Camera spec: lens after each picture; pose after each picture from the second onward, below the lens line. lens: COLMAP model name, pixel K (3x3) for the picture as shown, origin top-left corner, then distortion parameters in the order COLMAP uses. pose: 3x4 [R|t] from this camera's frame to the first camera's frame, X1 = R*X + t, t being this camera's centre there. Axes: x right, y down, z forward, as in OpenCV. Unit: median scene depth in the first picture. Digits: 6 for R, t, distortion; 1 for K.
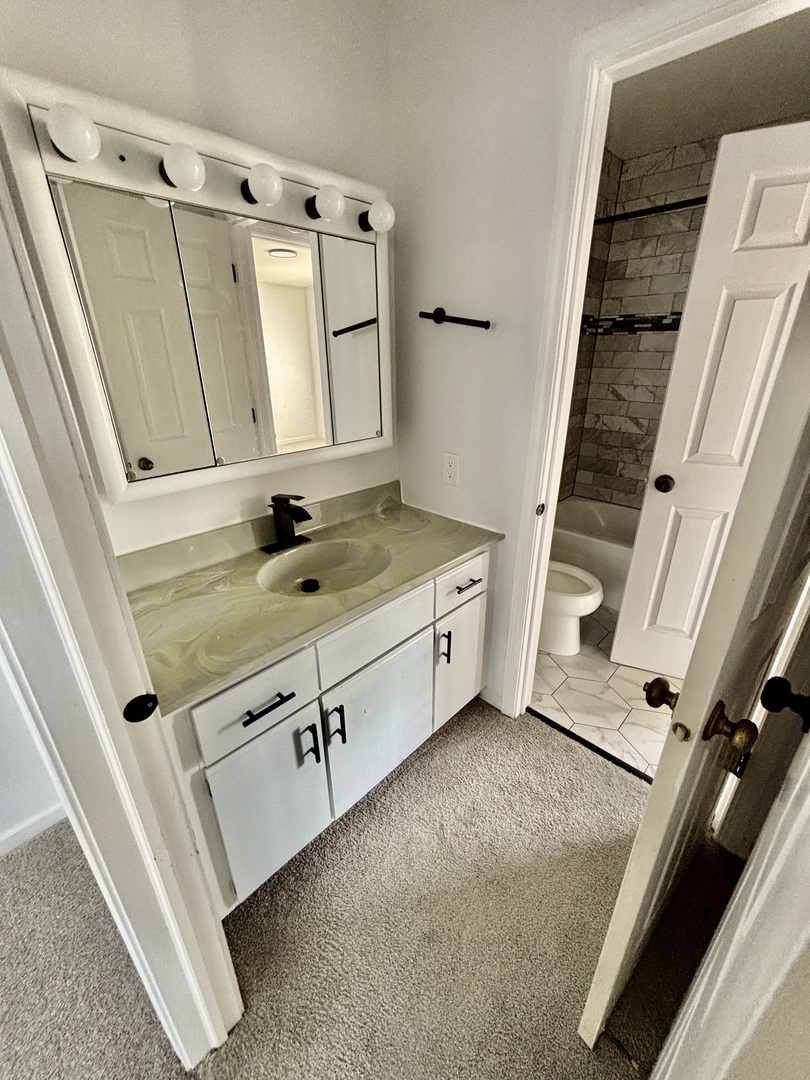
lens RADIAL K [[437.0, 0, 410.1], [0, 437.0, 536.2], [0, 0, 1]] dist [0.005847, -0.000965]
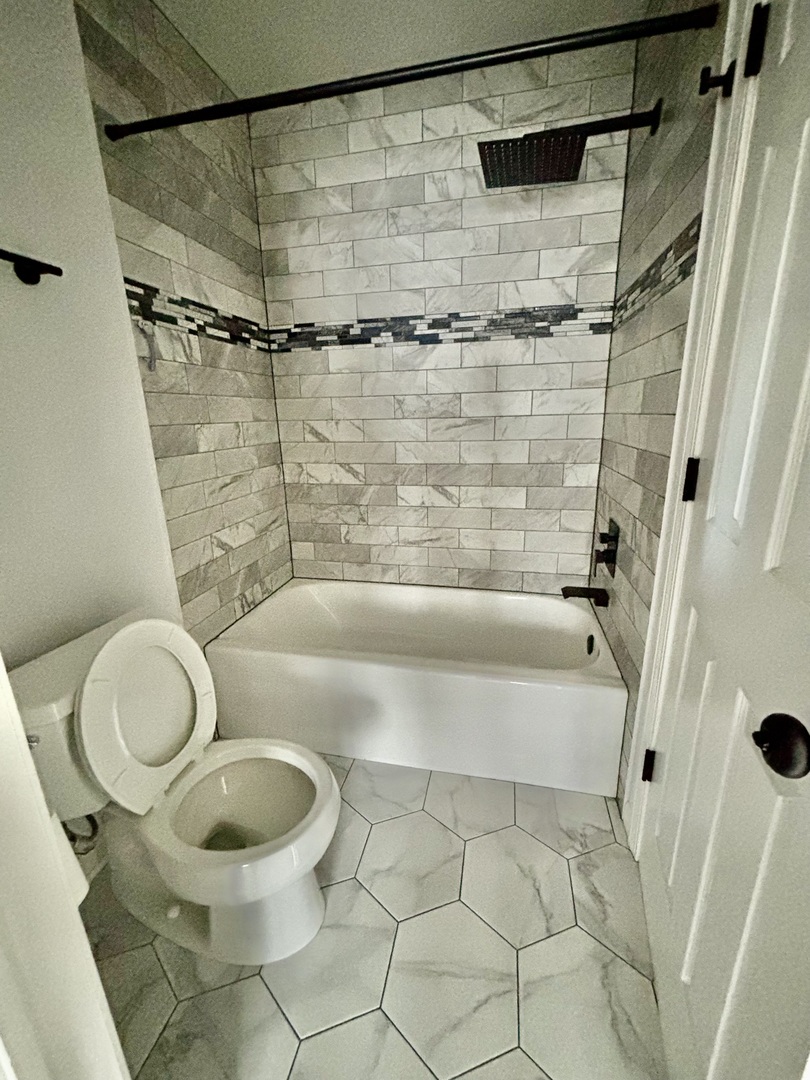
lens RADIAL K [[437.0, 0, 405.2], [0, 437.0, 537.7], [0, 0, 1]] dist [0.005847, -0.000965]
pose [[0.857322, -0.153931, 0.491227, 0.225850], [0.216989, 0.973389, -0.073682, -0.078072], [-0.466813, 0.169760, 0.867910, 0.353707]]
